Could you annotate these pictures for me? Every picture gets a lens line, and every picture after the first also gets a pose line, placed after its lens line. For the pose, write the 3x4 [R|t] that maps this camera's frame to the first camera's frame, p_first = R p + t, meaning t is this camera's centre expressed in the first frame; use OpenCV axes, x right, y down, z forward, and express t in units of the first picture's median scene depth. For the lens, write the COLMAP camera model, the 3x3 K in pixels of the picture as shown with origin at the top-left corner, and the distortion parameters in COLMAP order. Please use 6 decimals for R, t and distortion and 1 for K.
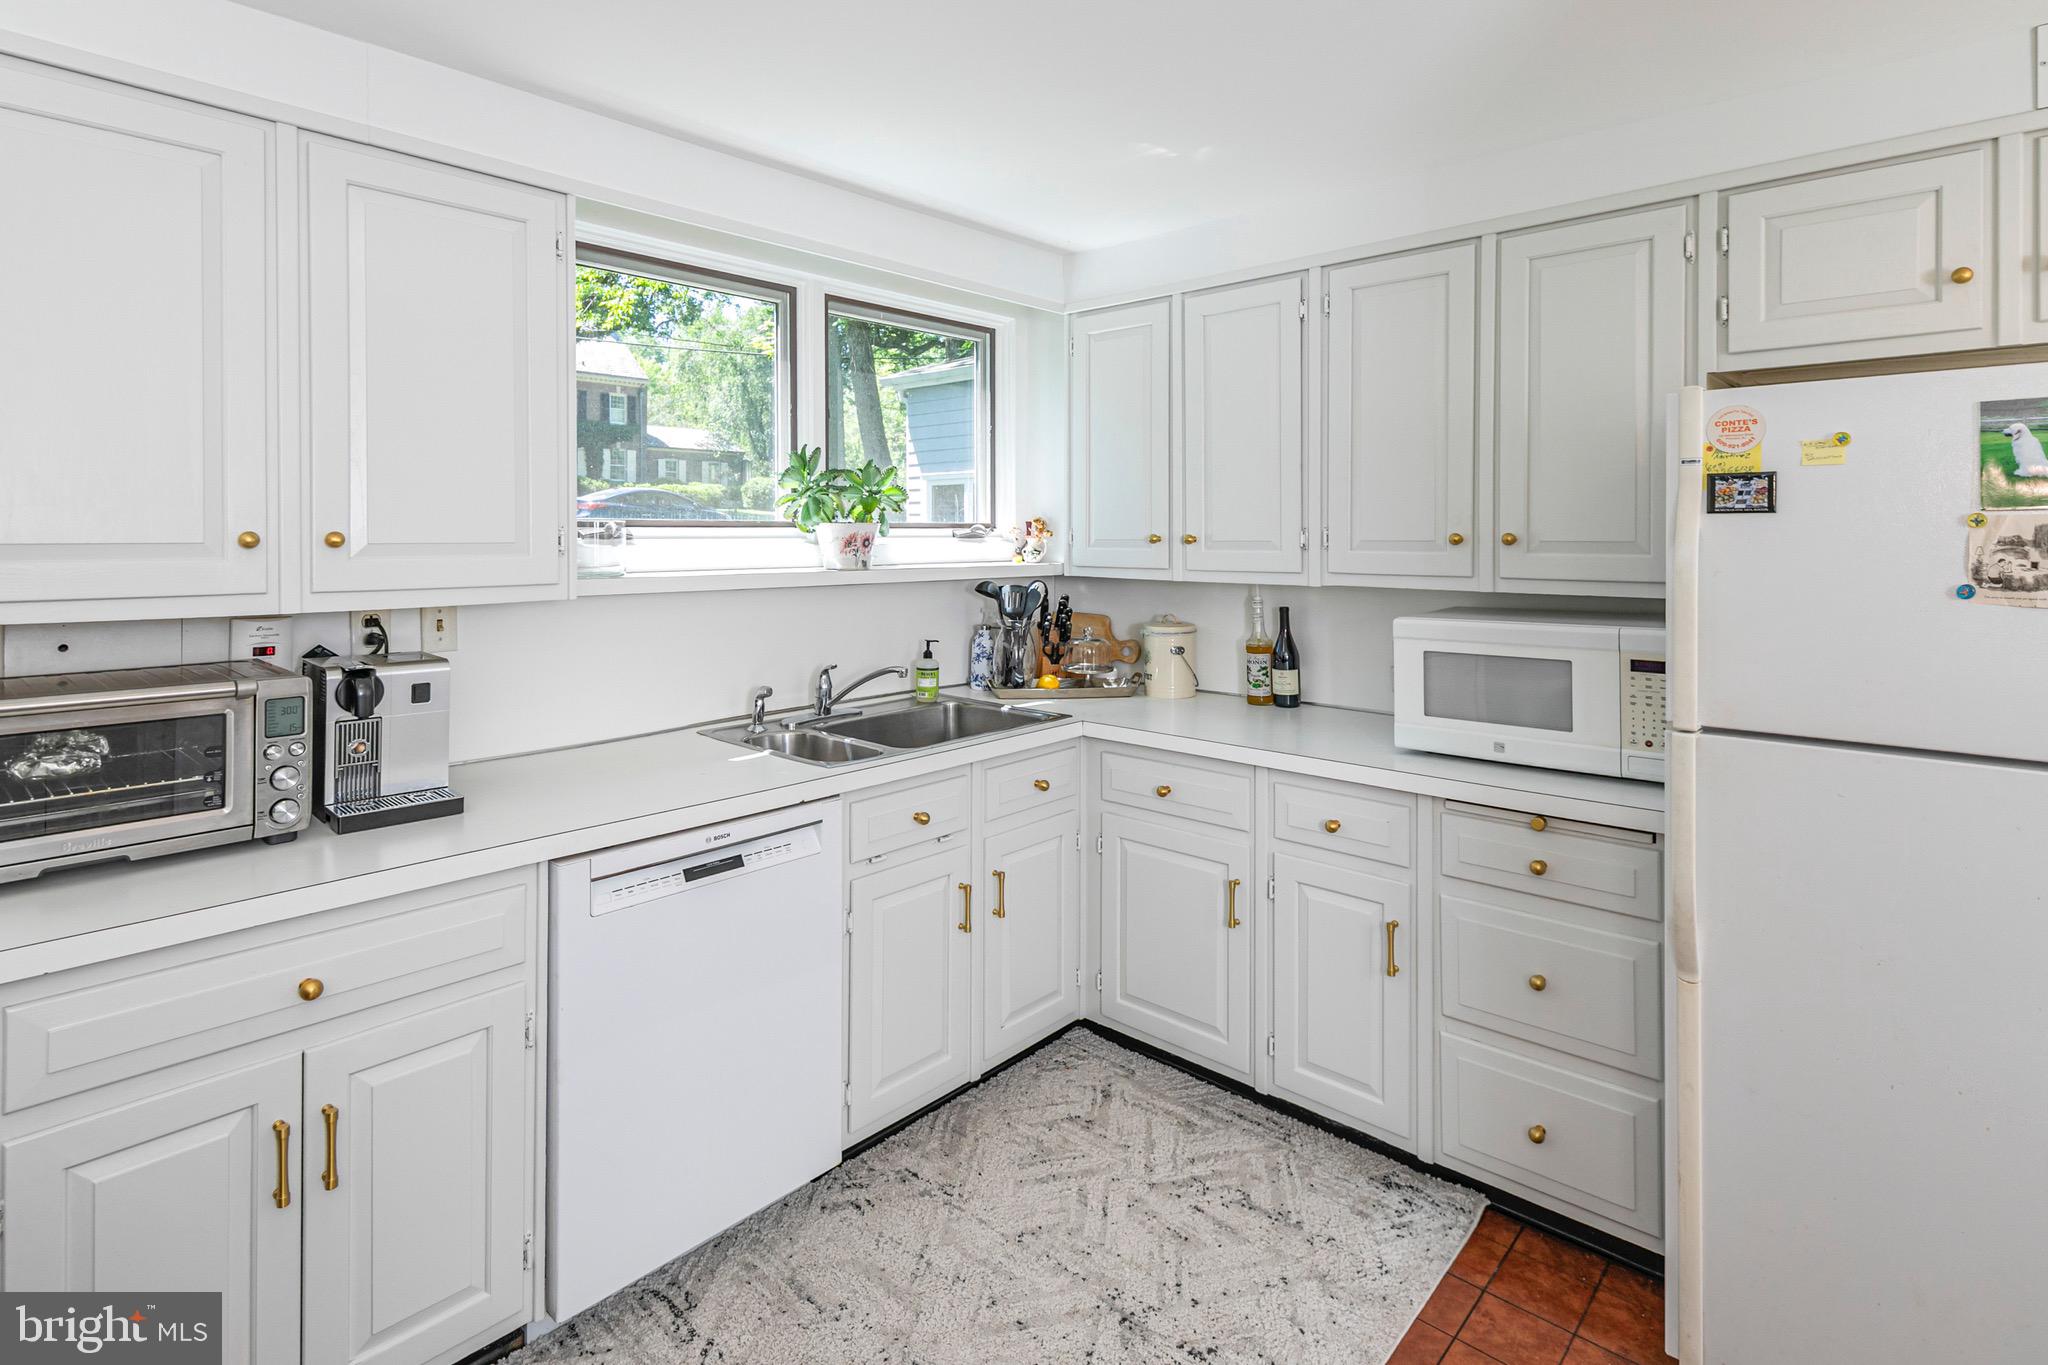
lens RADIAL K [[1043.6, 0, 996.8], [0, 1043.6, 541.2], [0, 0, 1]] dist [0.006175, -0.000405]
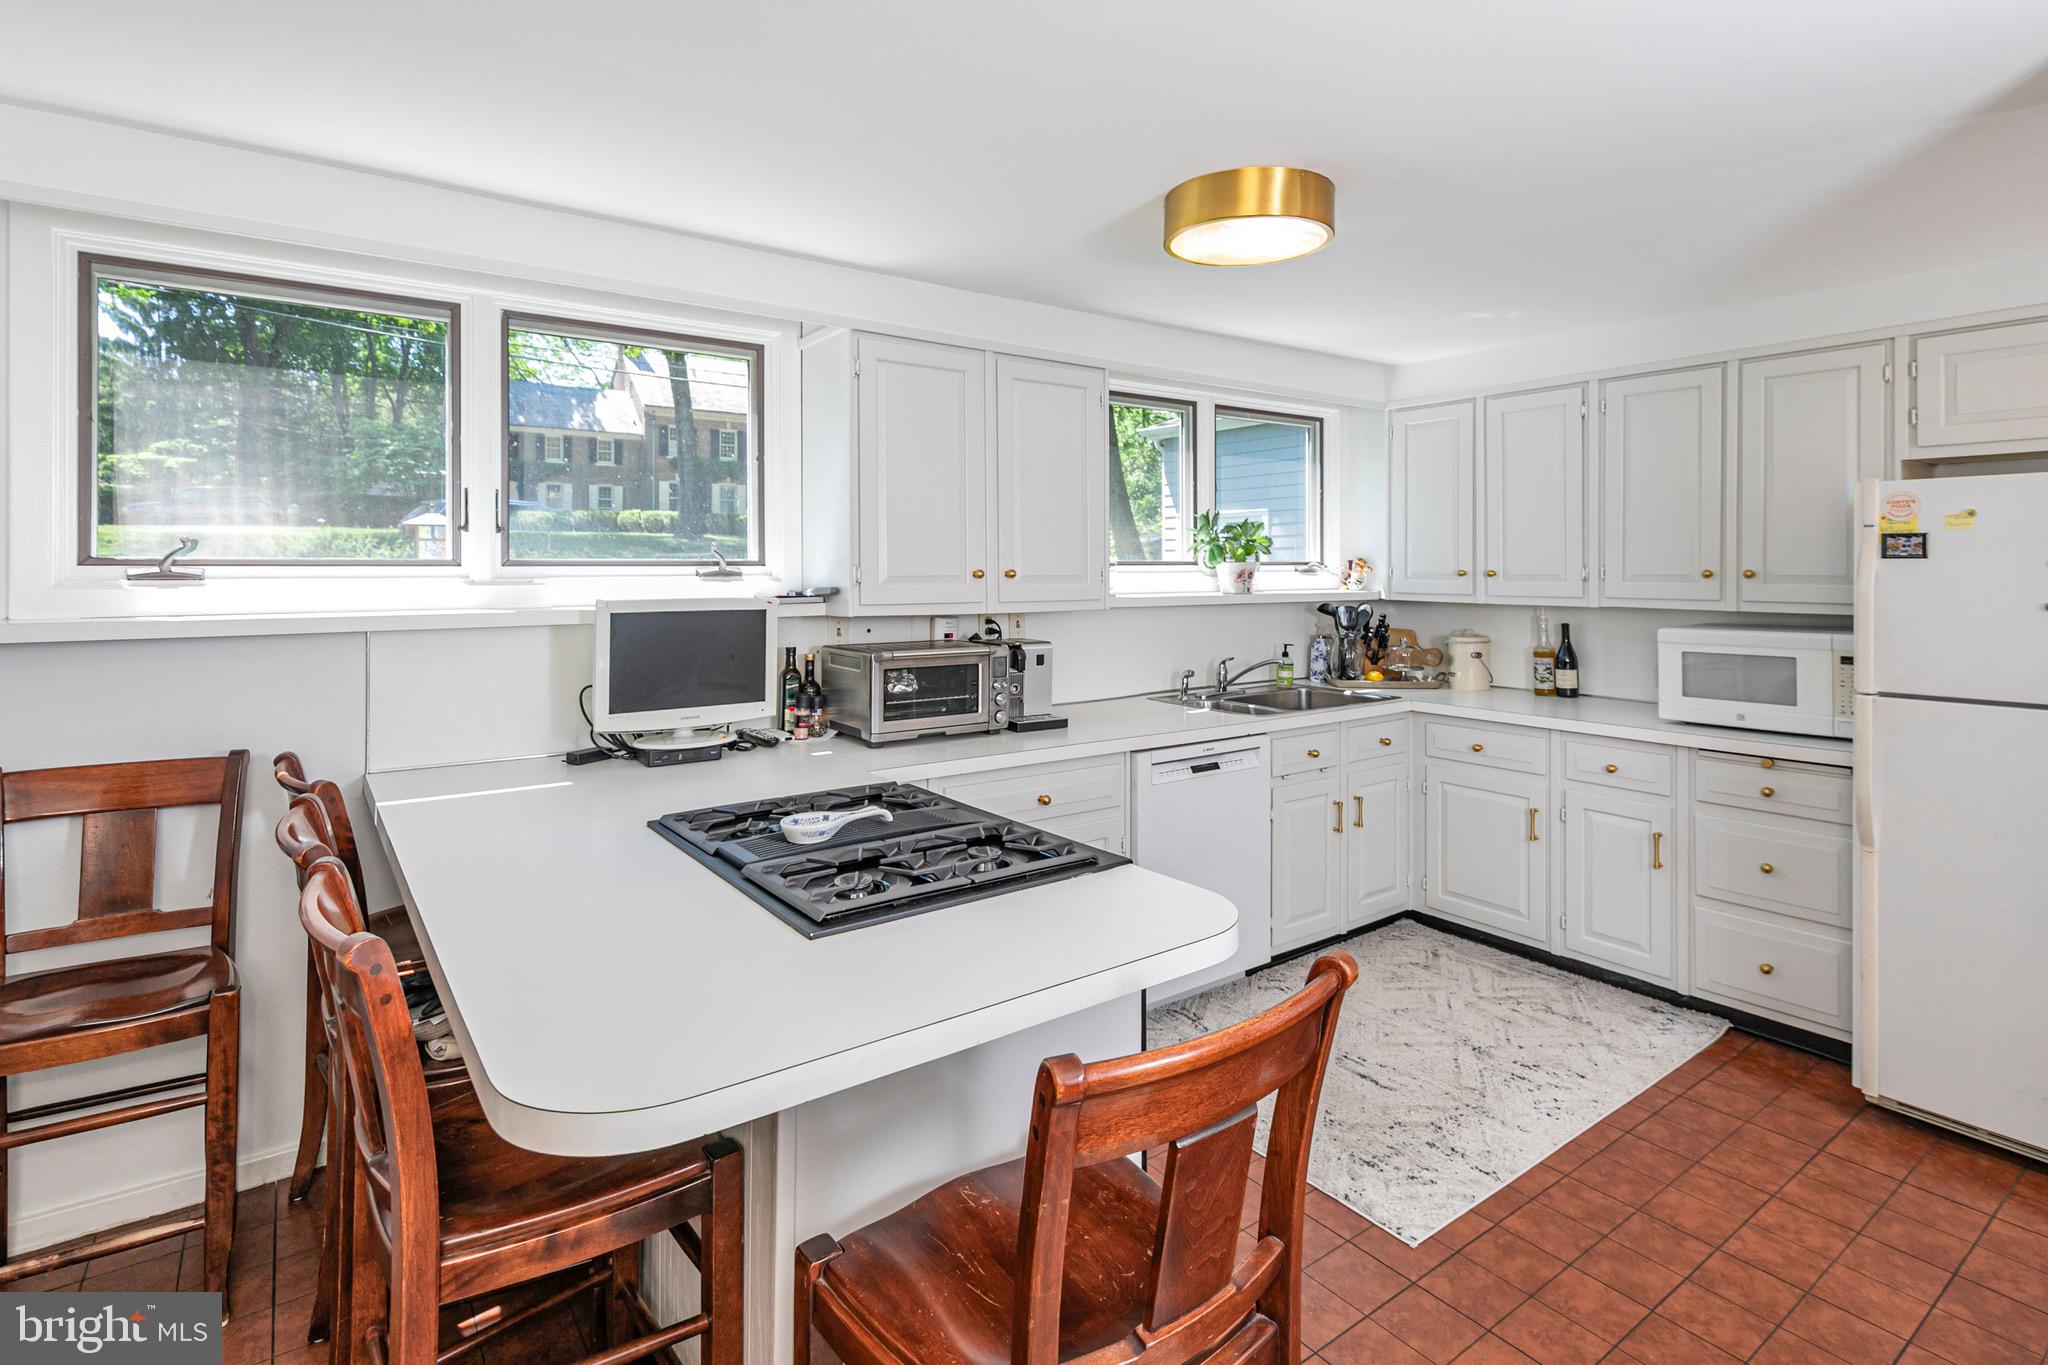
lens RADIAL K [[1001.3, 0, 979.5], [0, 1001.3, 571.0], [0, 0, 1]] dist [0.018010, -0.010670]
pose [[0.975231, 0.000245, -0.221190, -0.215315], [-0.000751, 0.999997, -0.002203, -0.002081], [0.221189, 0.002315, 0.975228, -0.536998]]
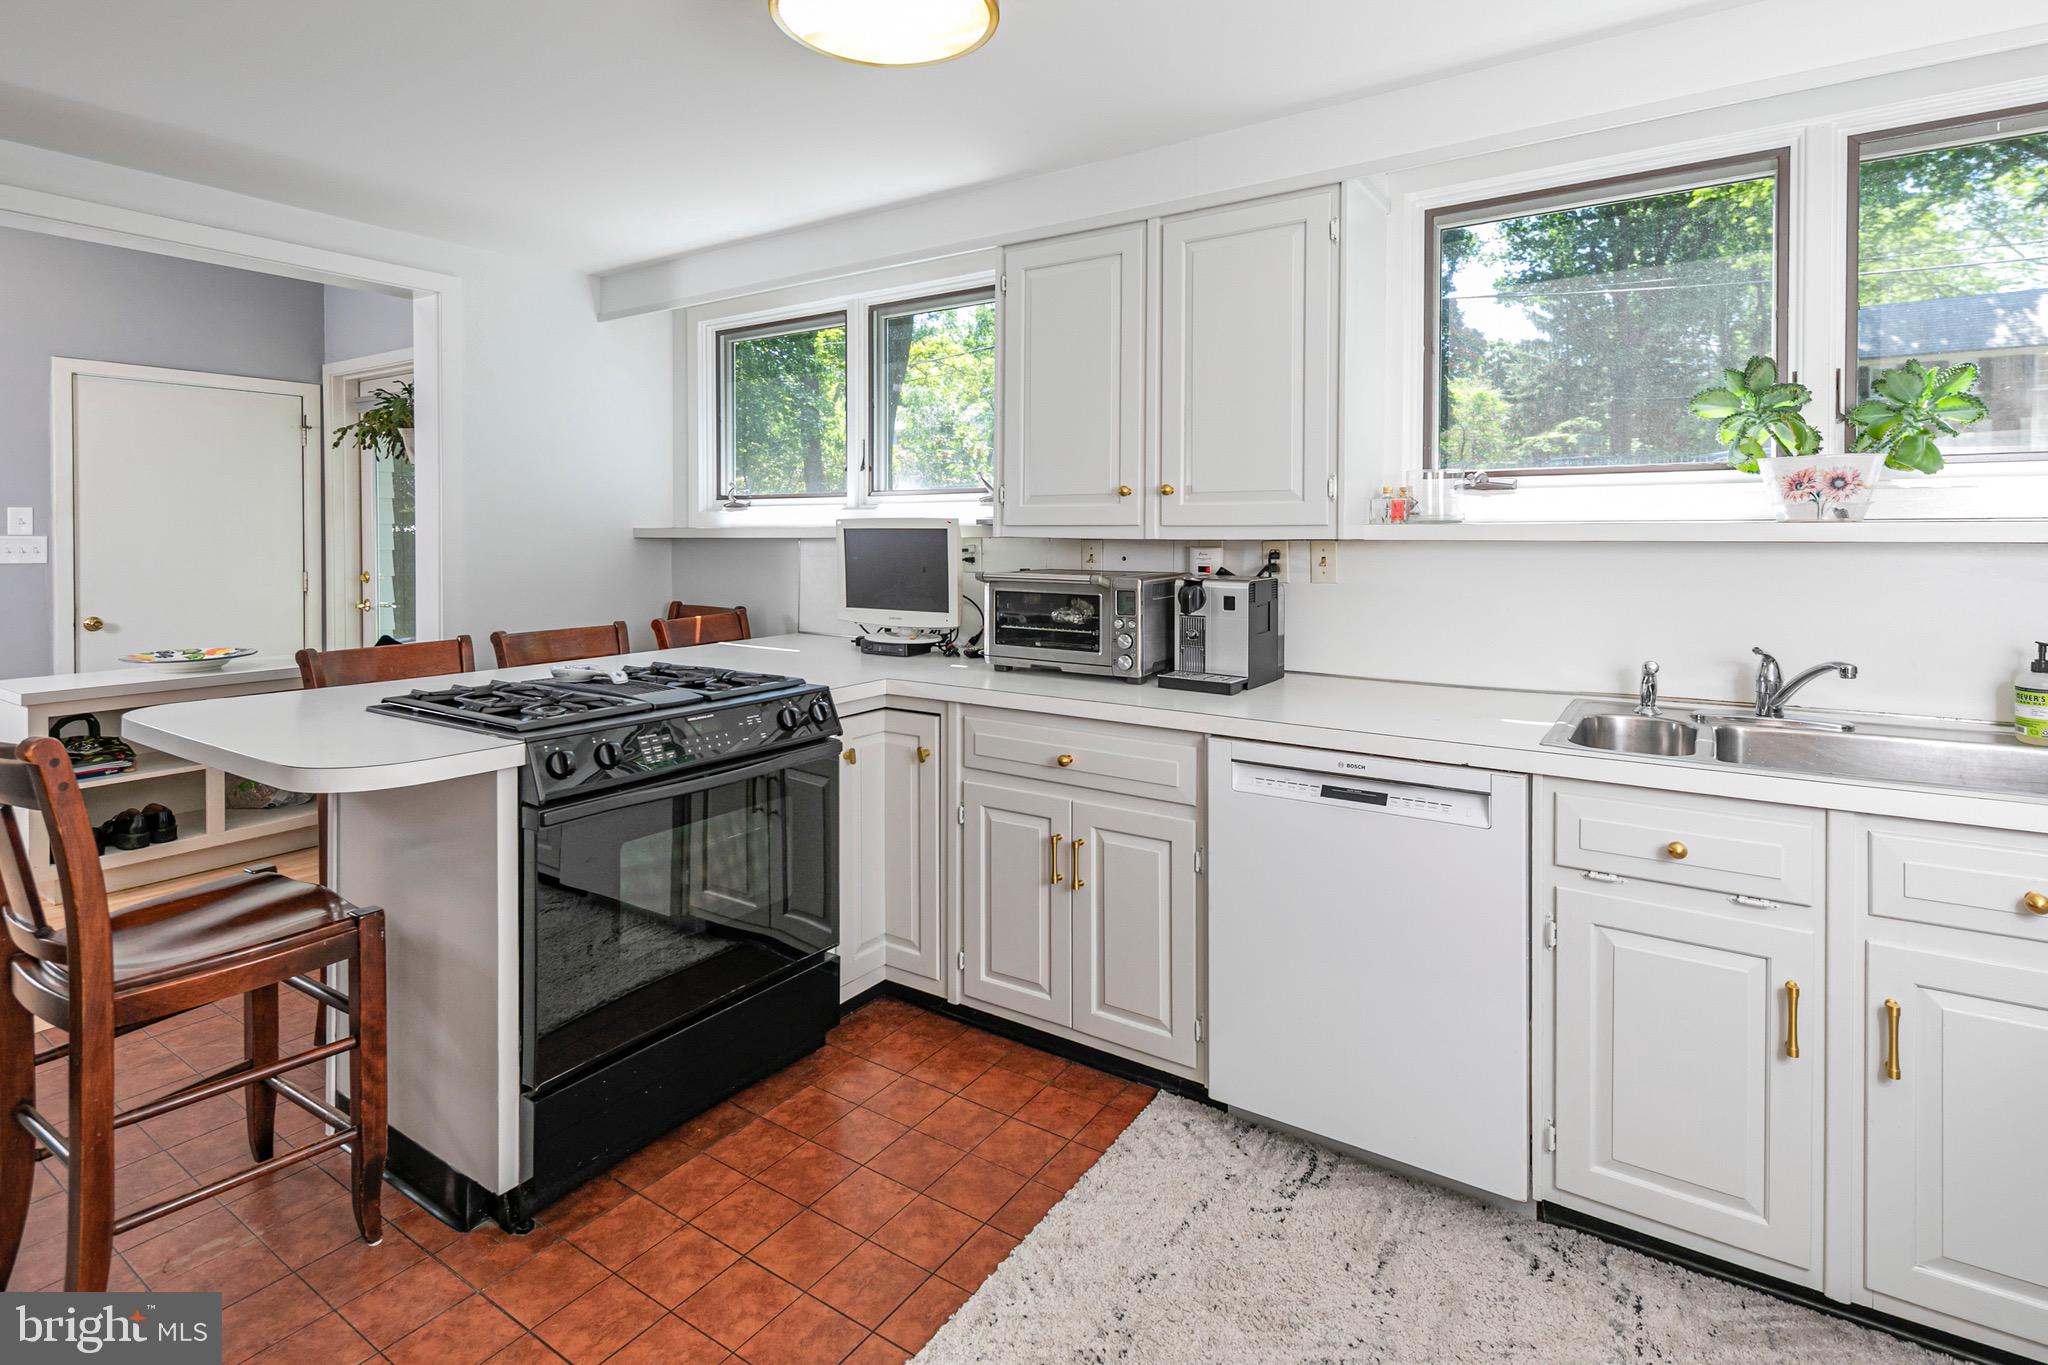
lens RADIAL K [[970.5, 0, 1028.6], [0, 970.5, 543.7], [0, 0, 1]] dist [0.000420, 0.000012]
pose [[0.170447, 0.015434, -0.985246, 0.496550], [-0.002988, 0.999881, 0.015147, 0.039863], [0.985362, 0.000362, 0.170473, 0.415145]]
